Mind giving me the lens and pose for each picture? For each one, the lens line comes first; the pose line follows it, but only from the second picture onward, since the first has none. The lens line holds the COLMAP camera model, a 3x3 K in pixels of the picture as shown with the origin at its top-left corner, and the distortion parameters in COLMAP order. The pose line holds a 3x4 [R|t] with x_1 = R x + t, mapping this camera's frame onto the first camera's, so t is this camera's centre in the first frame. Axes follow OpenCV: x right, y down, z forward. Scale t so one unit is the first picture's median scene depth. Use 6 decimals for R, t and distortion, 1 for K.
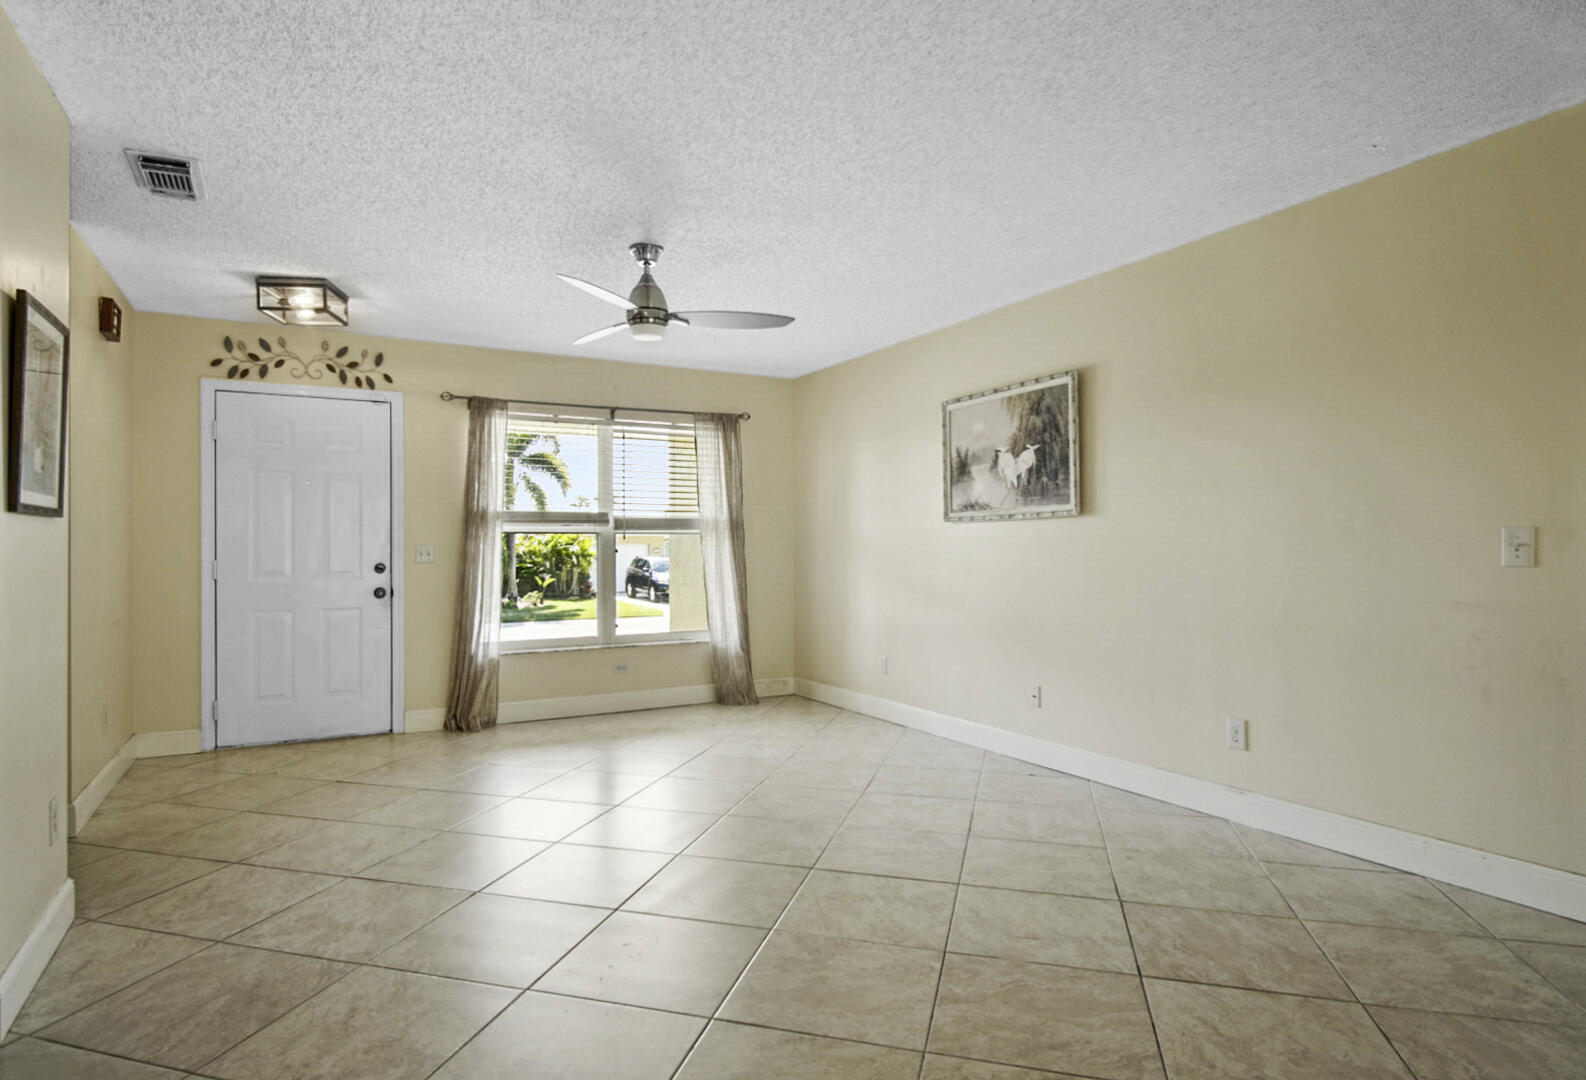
lens RADIAL K [[868.0, 0, 777.7], [0, 868.0, 538.7], [0, 0, 1]] dist [-0.001480, -0.001195]
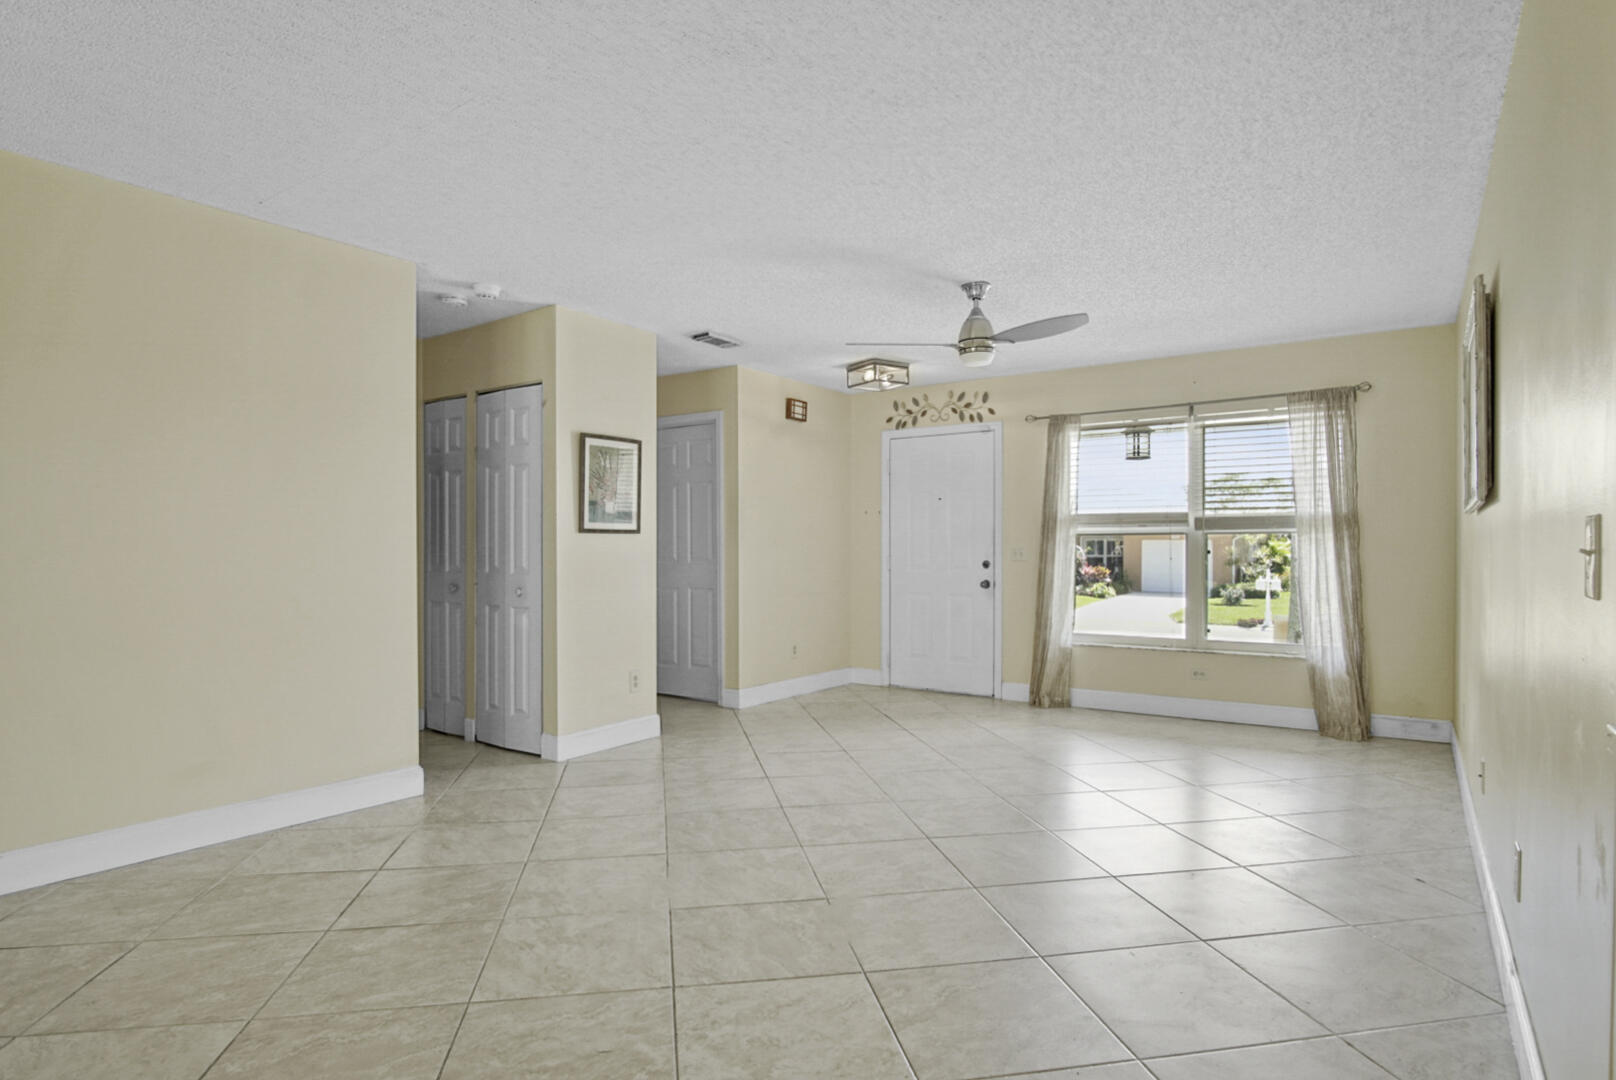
lens RADIAL K [[879.4, 0, 805.6], [0, 879.4, 547.4], [0, 0, 1]] dist [-0.023571, 0.002002]
pose [[0.437551, 0.002470, -0.899190, 0.563587], [0.008539, 0.999940, 0.006902, -0.001451], [0.899153, -0.010698, 0.437503, 0.212062]]
